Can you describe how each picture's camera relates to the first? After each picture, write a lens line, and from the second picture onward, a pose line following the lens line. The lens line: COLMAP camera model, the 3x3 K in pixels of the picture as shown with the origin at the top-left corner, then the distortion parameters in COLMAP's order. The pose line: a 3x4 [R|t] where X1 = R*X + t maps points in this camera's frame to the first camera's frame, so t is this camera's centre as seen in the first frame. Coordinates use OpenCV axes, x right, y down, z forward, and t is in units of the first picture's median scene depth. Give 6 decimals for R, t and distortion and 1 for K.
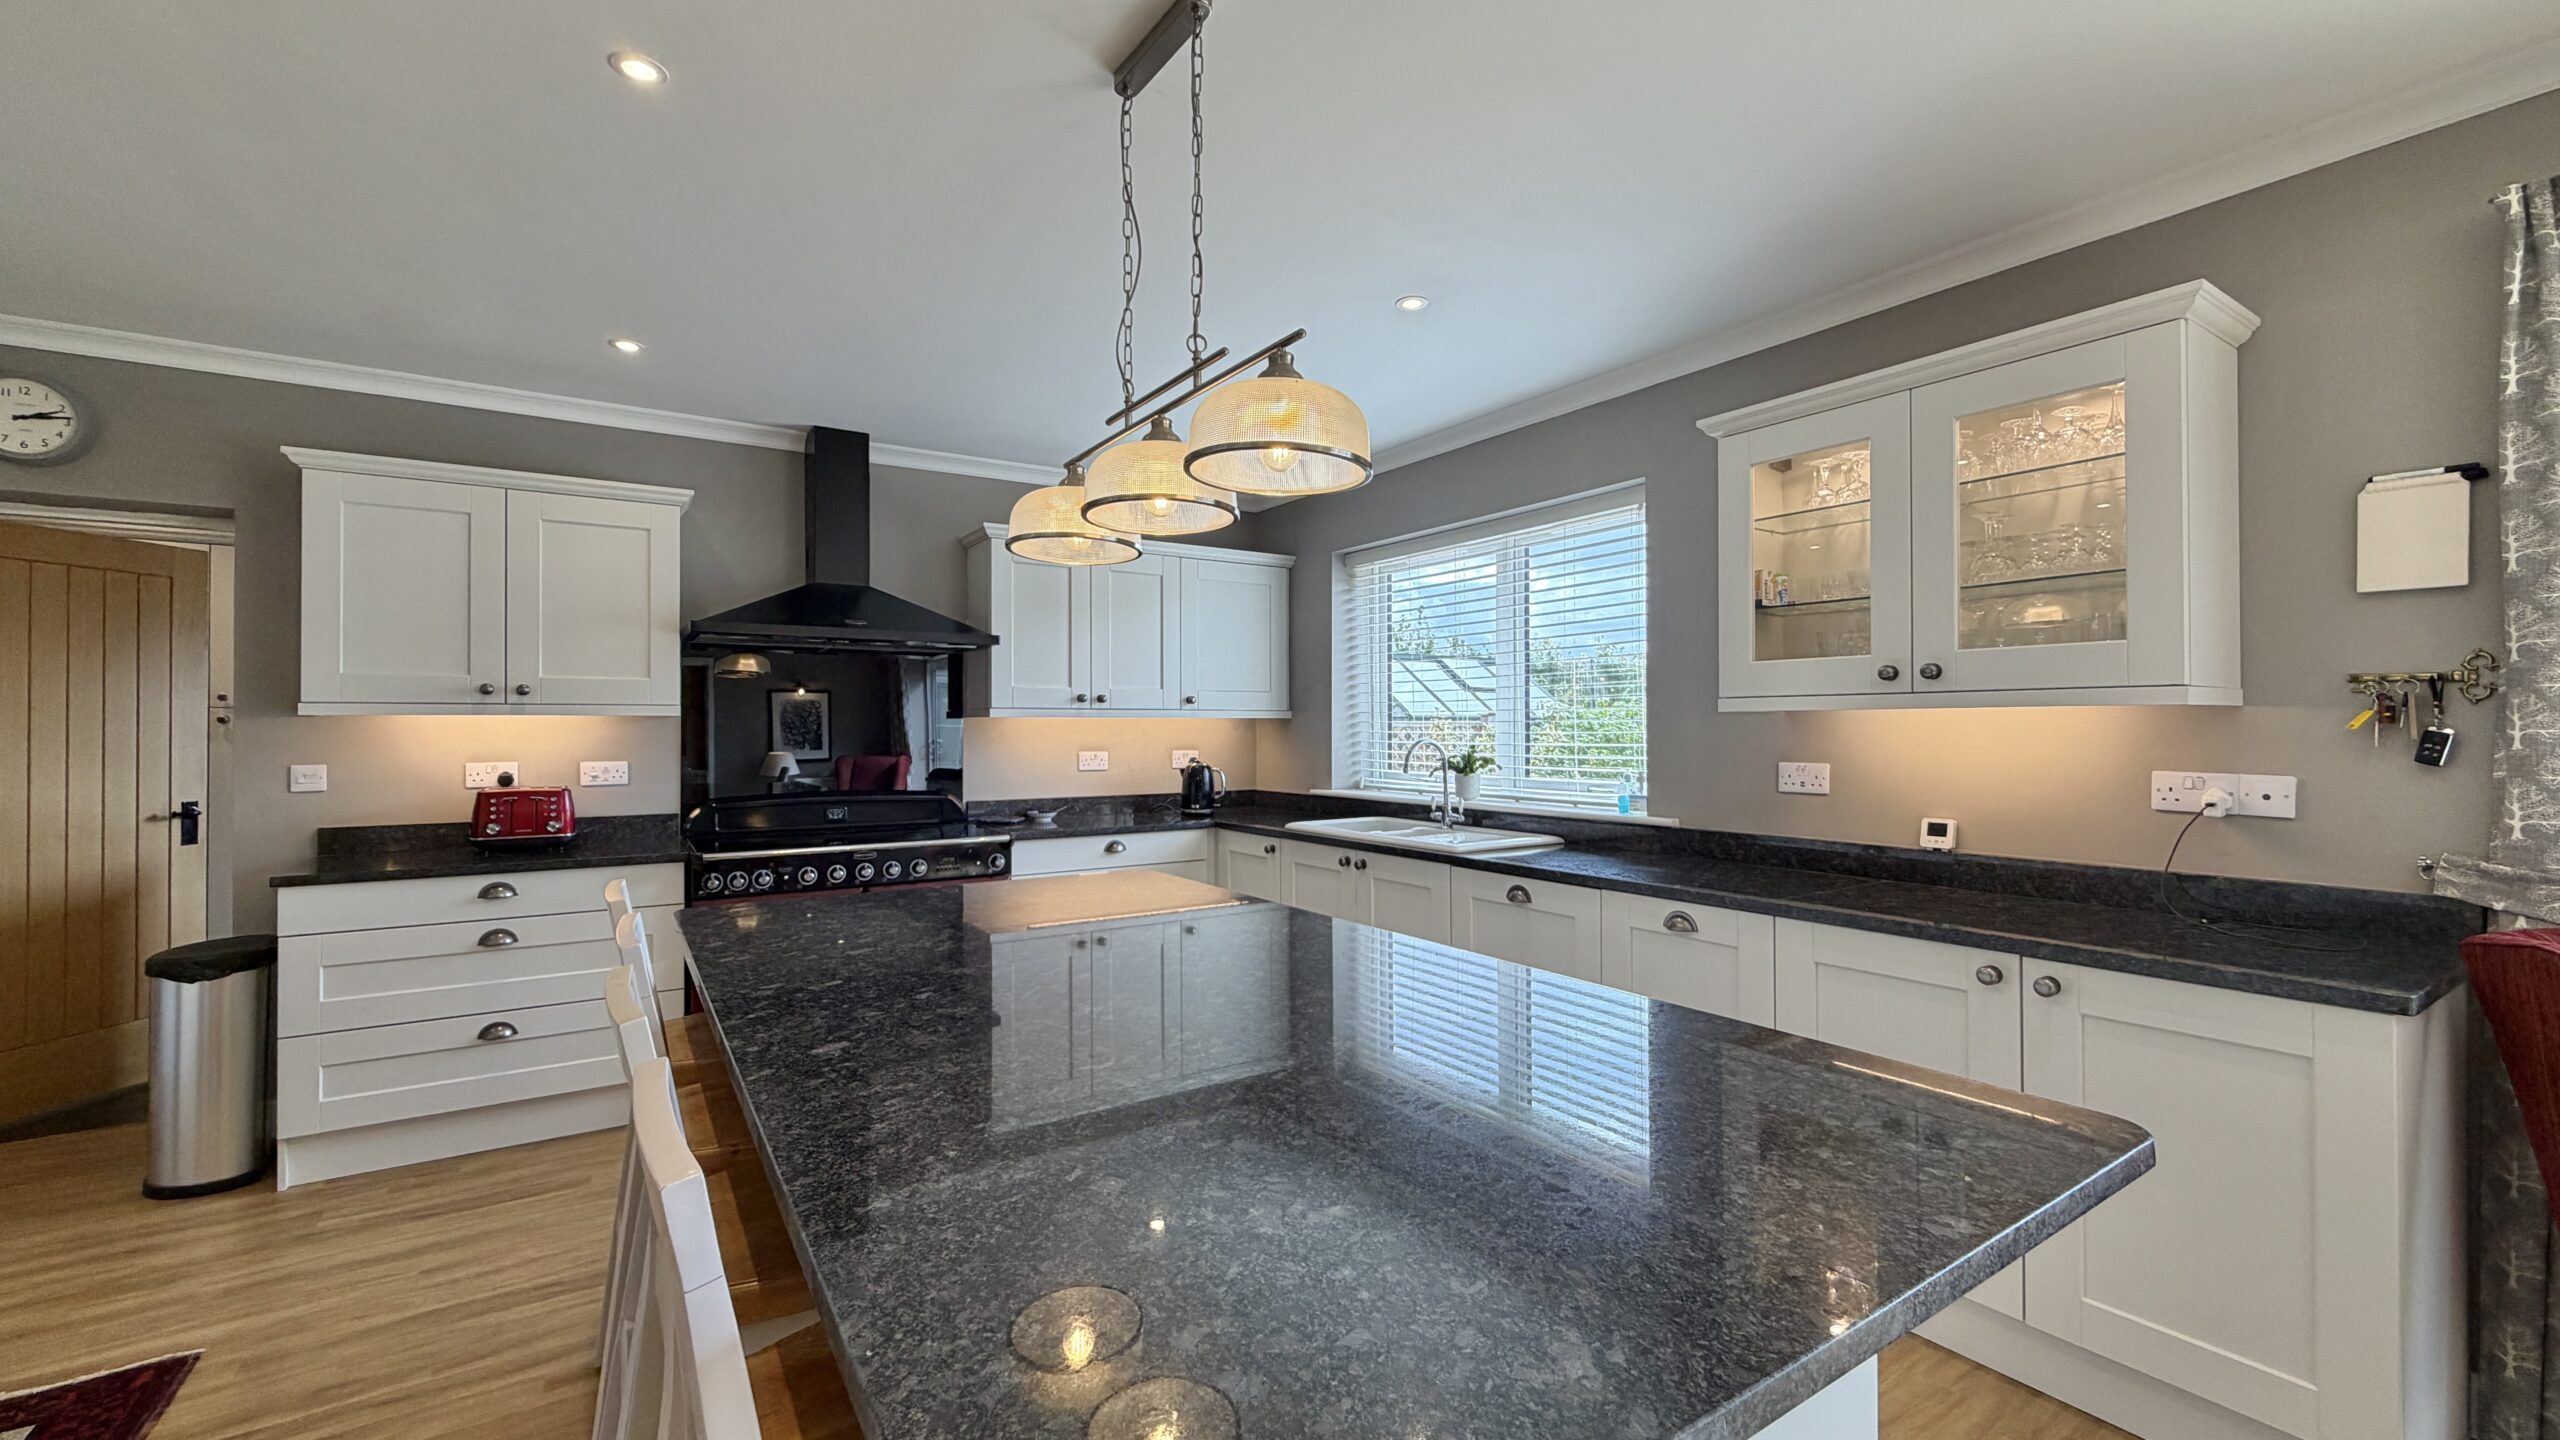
lens RADIAL K [[1019.7, 0, 1275.3], [0, 1019.7, 718.5], [0, 0, 1]] dist [0.000087, -0.000119]
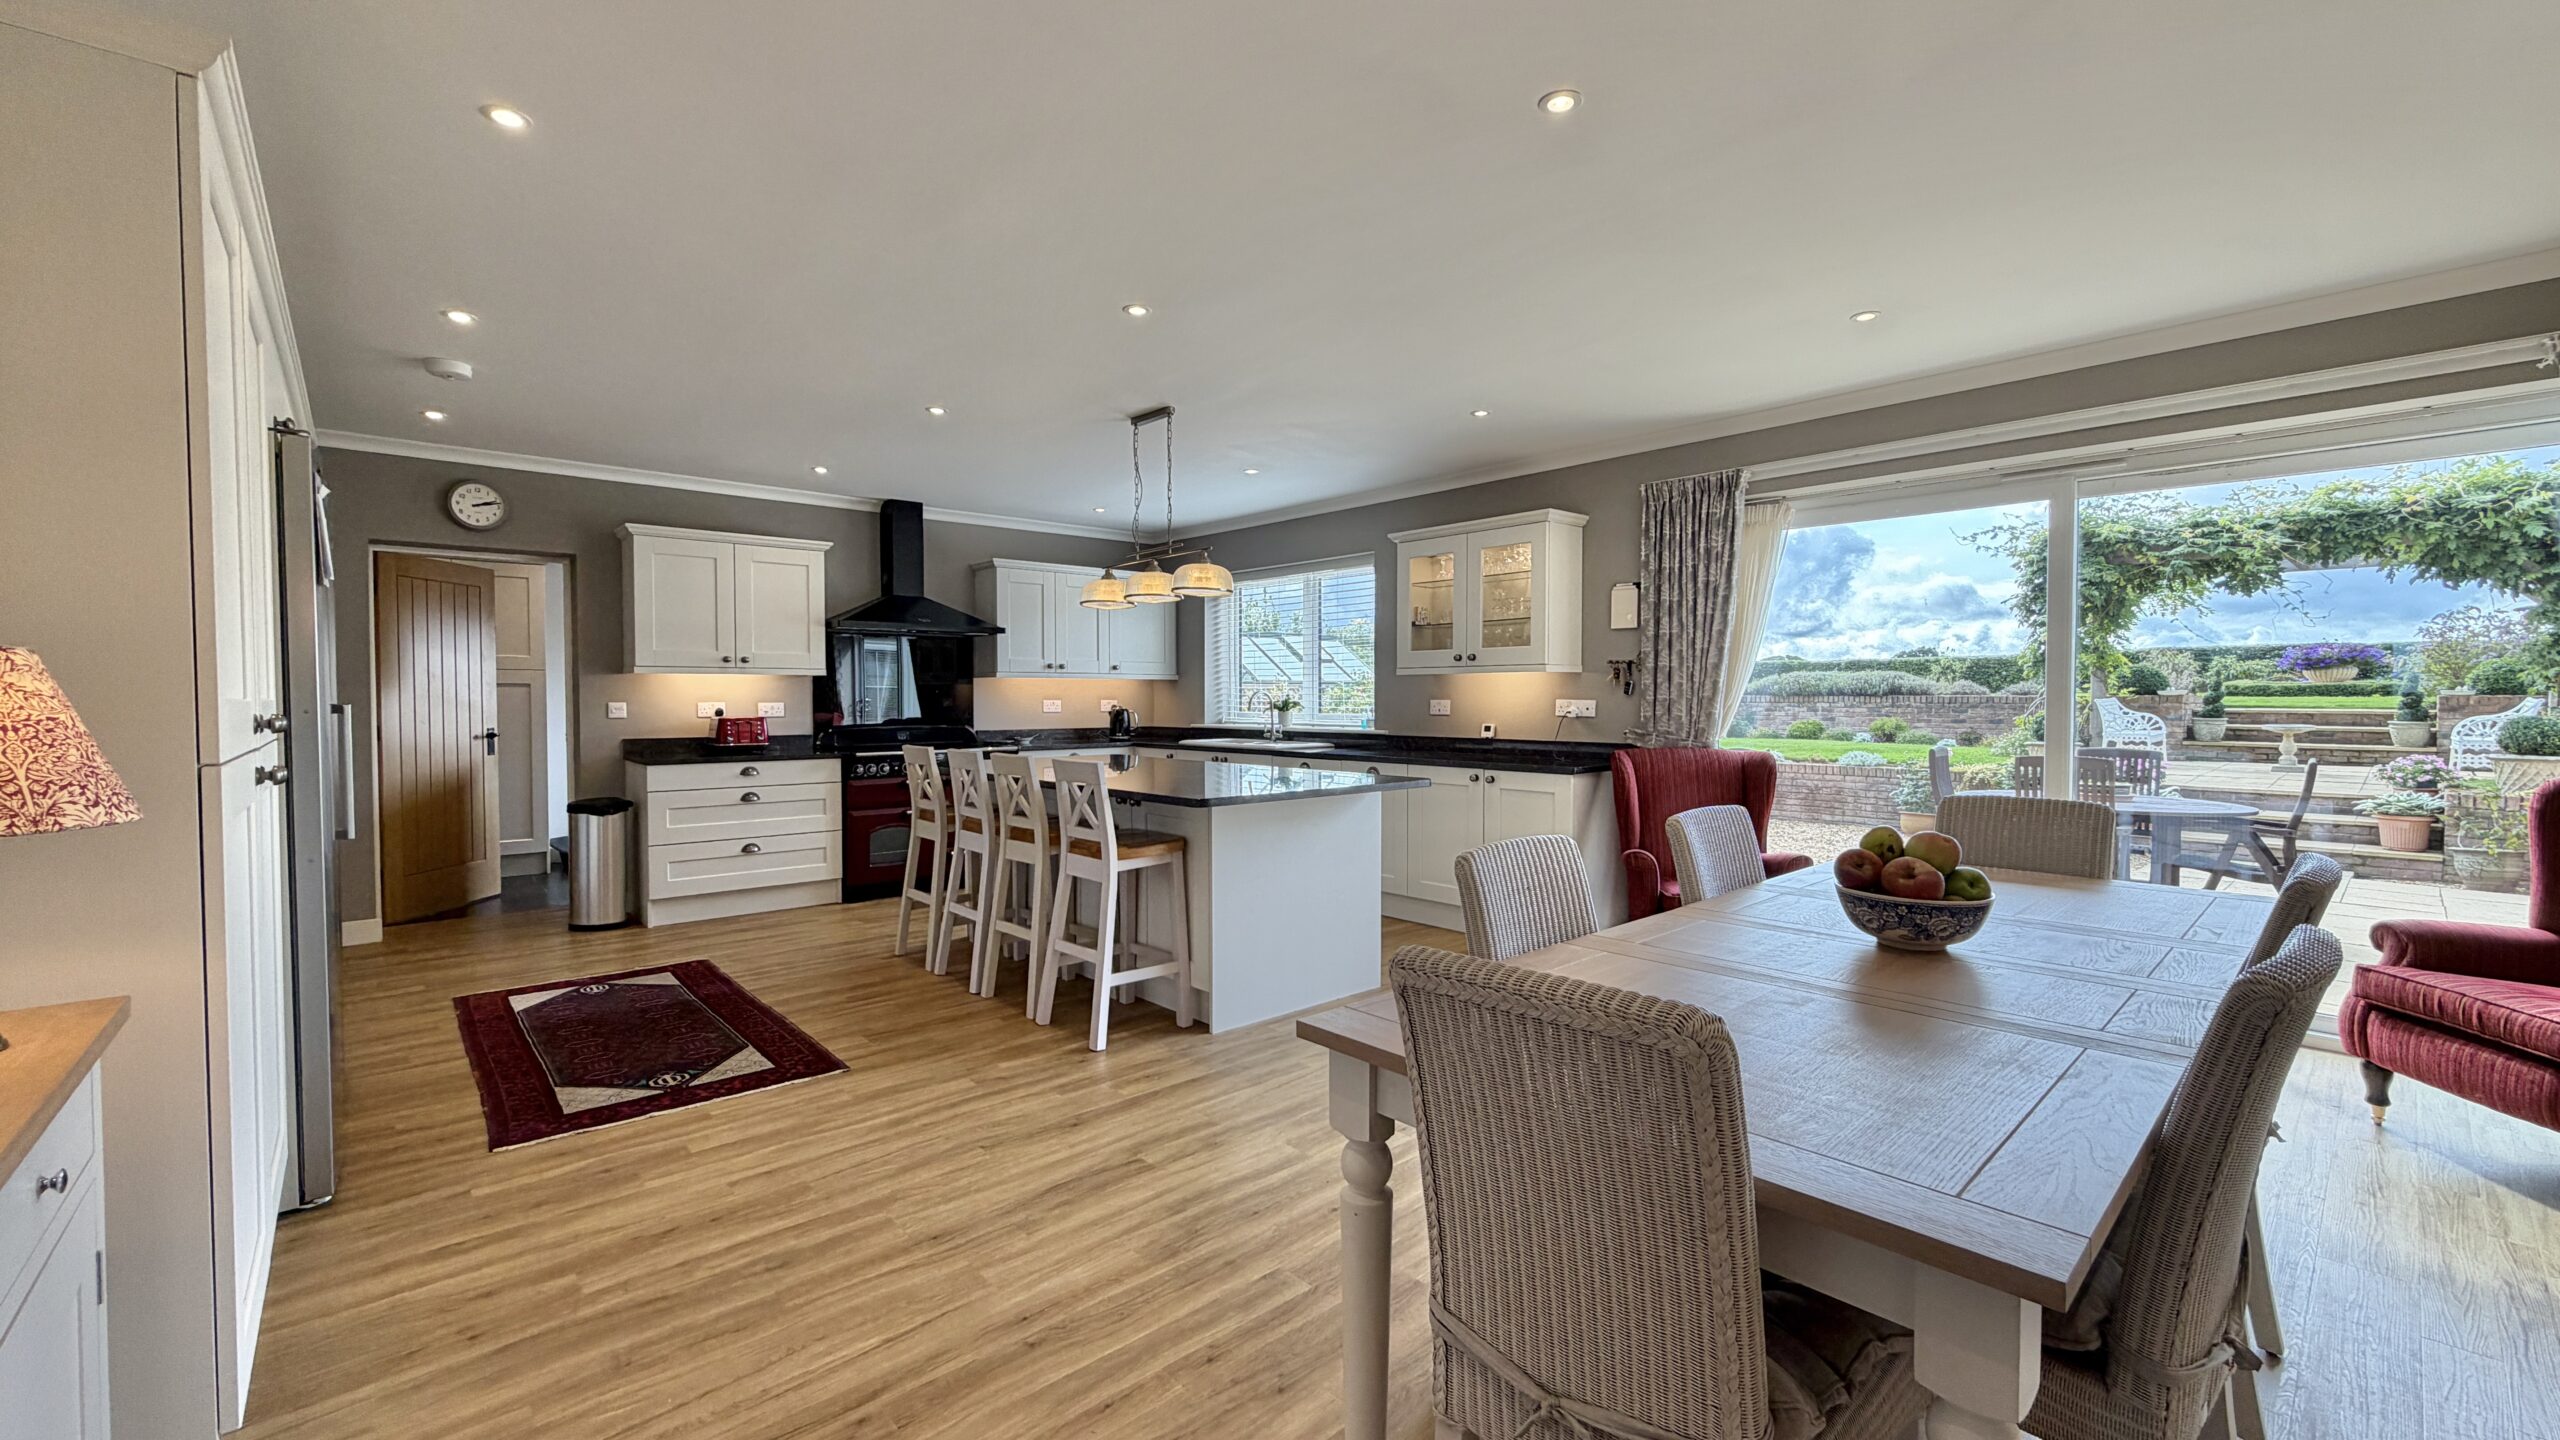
lens RADIAL K [[1019.7, 0, 1275.3], [0, 1019.7, 718.5], [0, 0, 1]] dist [0.000087, -0.000119]
pose [[0.989539, -0.001758, 0.144255, -0.092453], [-0.002774, 0.999509, 0.031207, 0.015186], [-0.144239, -0.031281, 0.989048, -0.846721]]
